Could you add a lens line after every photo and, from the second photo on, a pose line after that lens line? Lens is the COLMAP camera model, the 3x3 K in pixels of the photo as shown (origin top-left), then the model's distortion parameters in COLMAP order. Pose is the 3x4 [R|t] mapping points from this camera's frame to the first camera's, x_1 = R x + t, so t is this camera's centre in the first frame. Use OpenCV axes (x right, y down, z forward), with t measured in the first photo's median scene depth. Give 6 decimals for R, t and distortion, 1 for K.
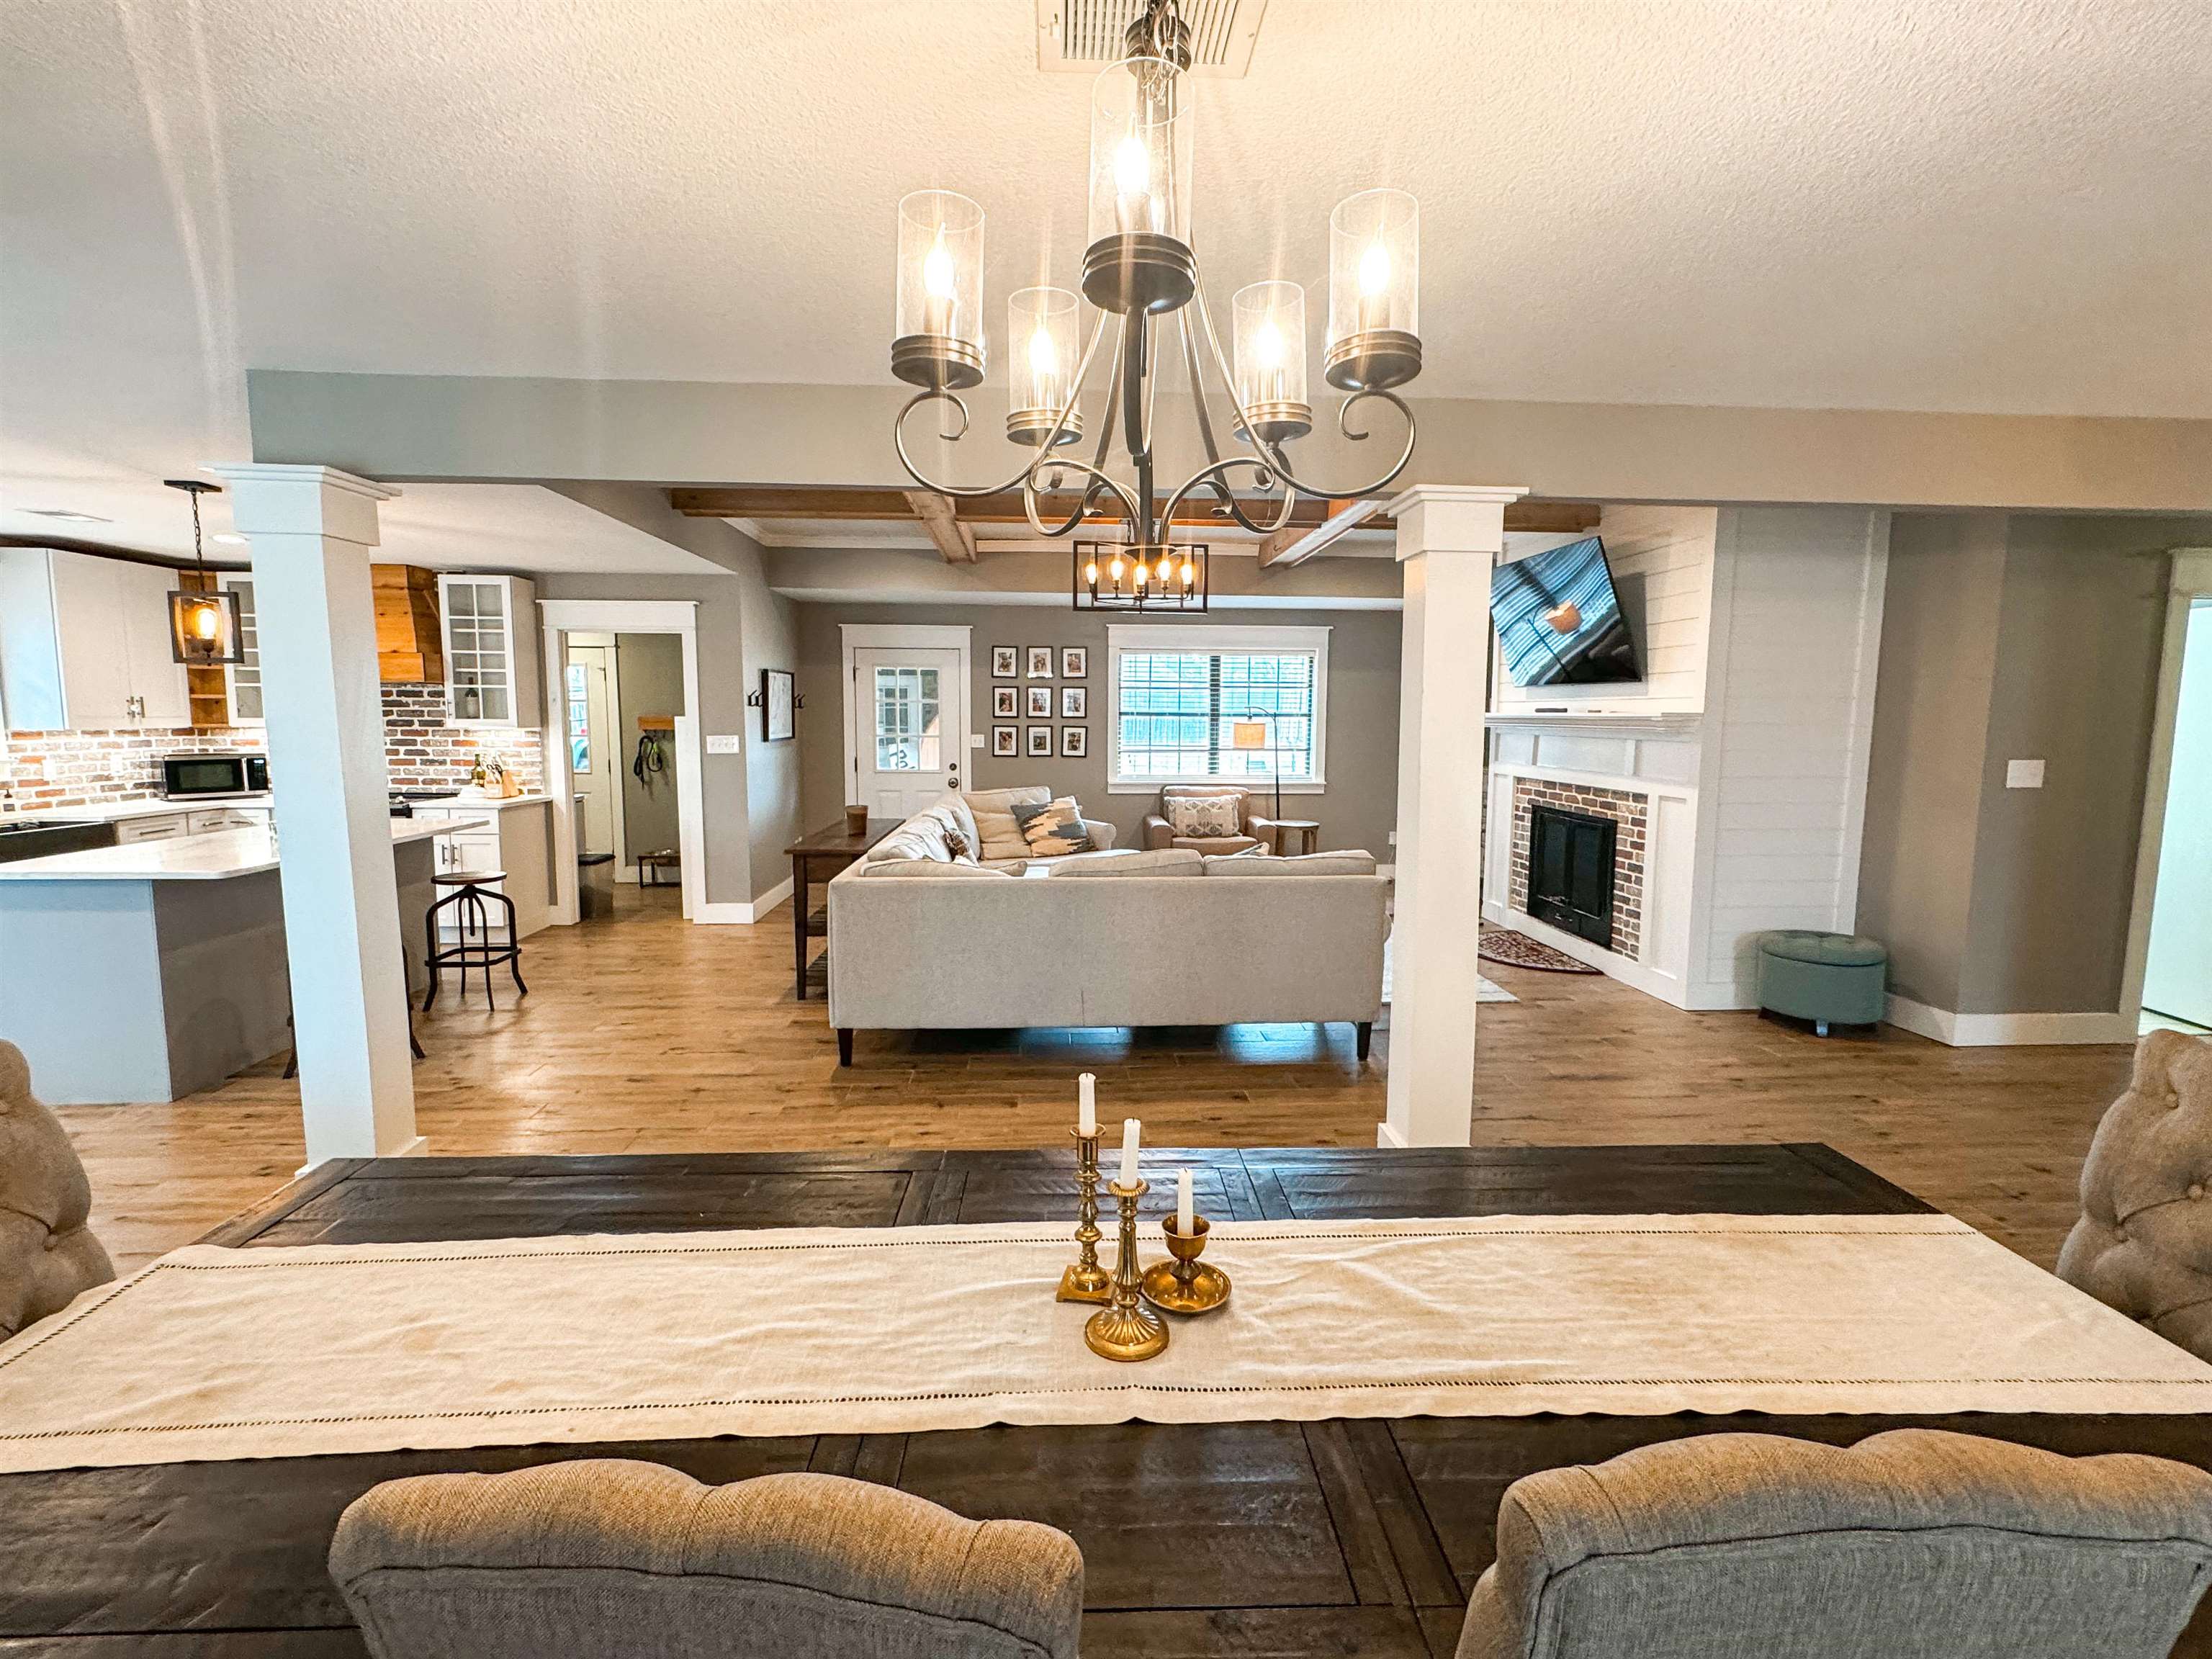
lens RADIAL K [[1013.6, 0, 1104.3], [0, 1013.6, 822.6], [0, 0, 1]] dist [-0.003010, 0.000505]
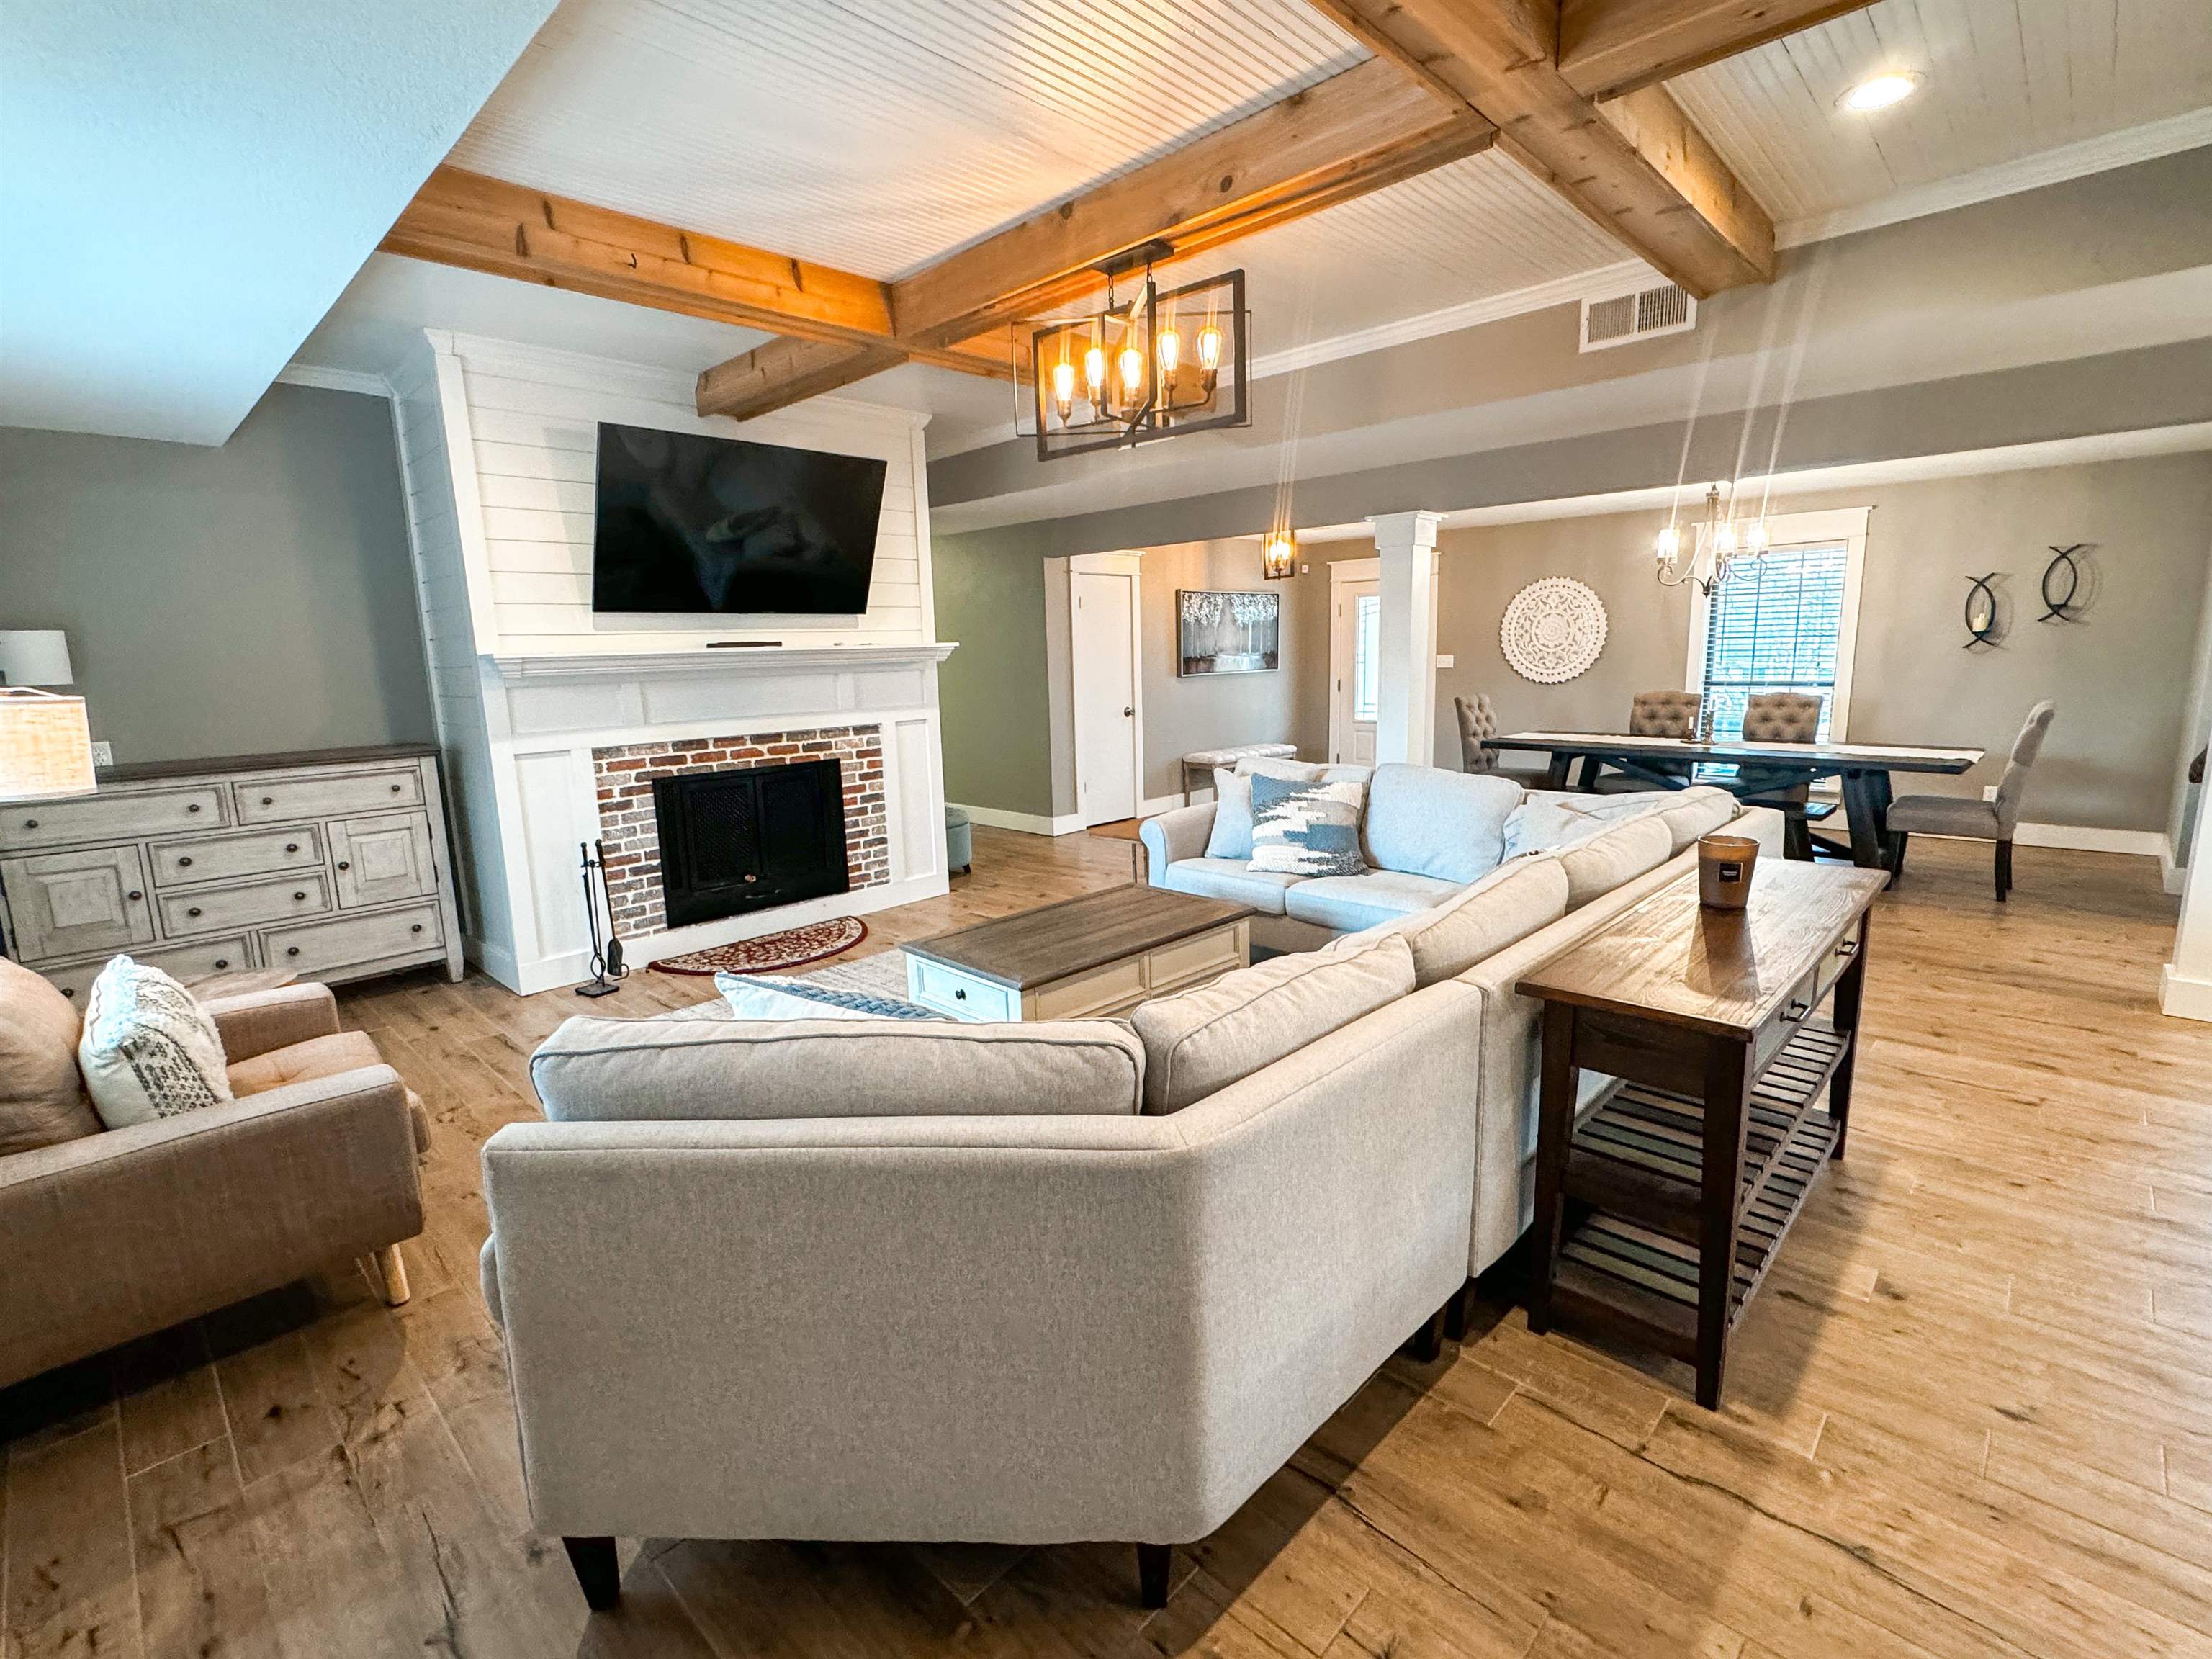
lens RADIAL K [[1013.6, 0, 1099.4], [0, 1013.6, 825.6], [0, 0, 1]] dist [-0.003010, 0.000505]
pose [[-0.675028, -0.114658, 0.728829, -0.352474], [0.103373, 0.963408, 0.247304, -0.145465], [-0.730515, 0.242279, -0.638474, 1.374798]]
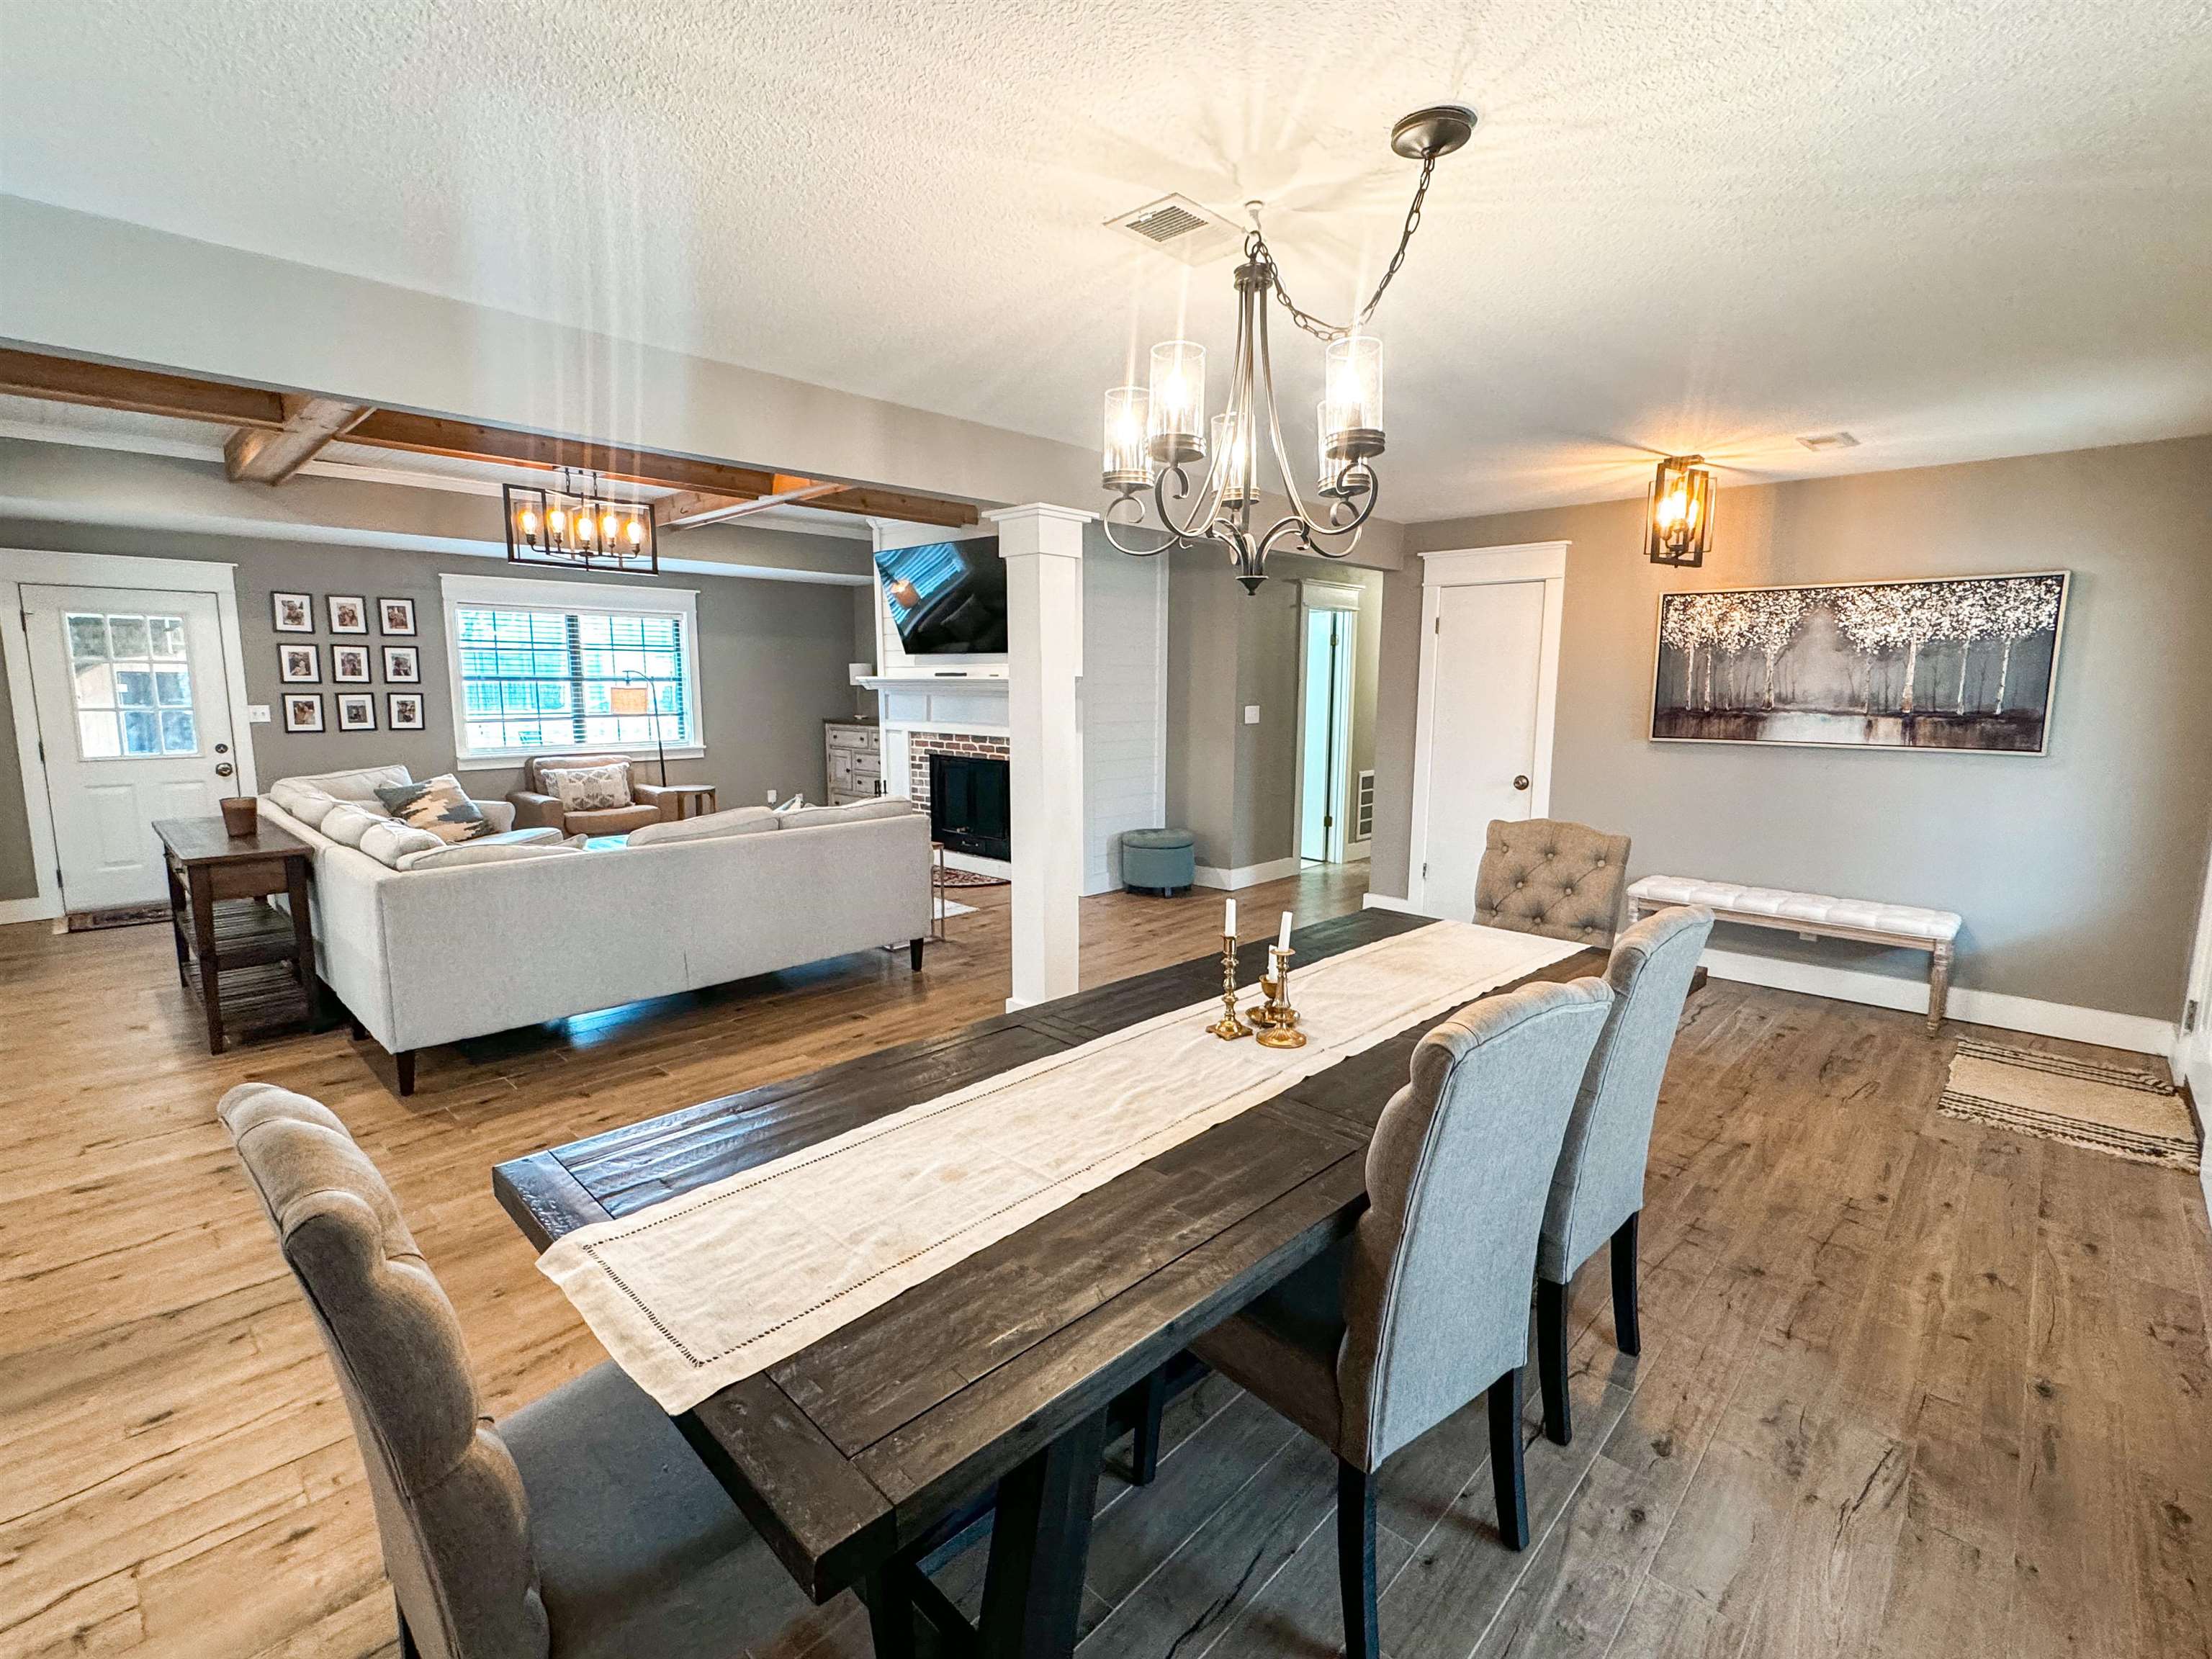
lens RADIAL K [[1013.6, 0, 1100.2], [0, 1013.6, 823.6], [0, 0, 1]] dist [-0.003010, 0.000505]
pose [[0.732885, -0.098522, 0.673181, -0.266653], [0.074090, 0.995132, 0.064979, 0.001137], [-0.676306, 0.002254, 0.736617, -0.012472]]
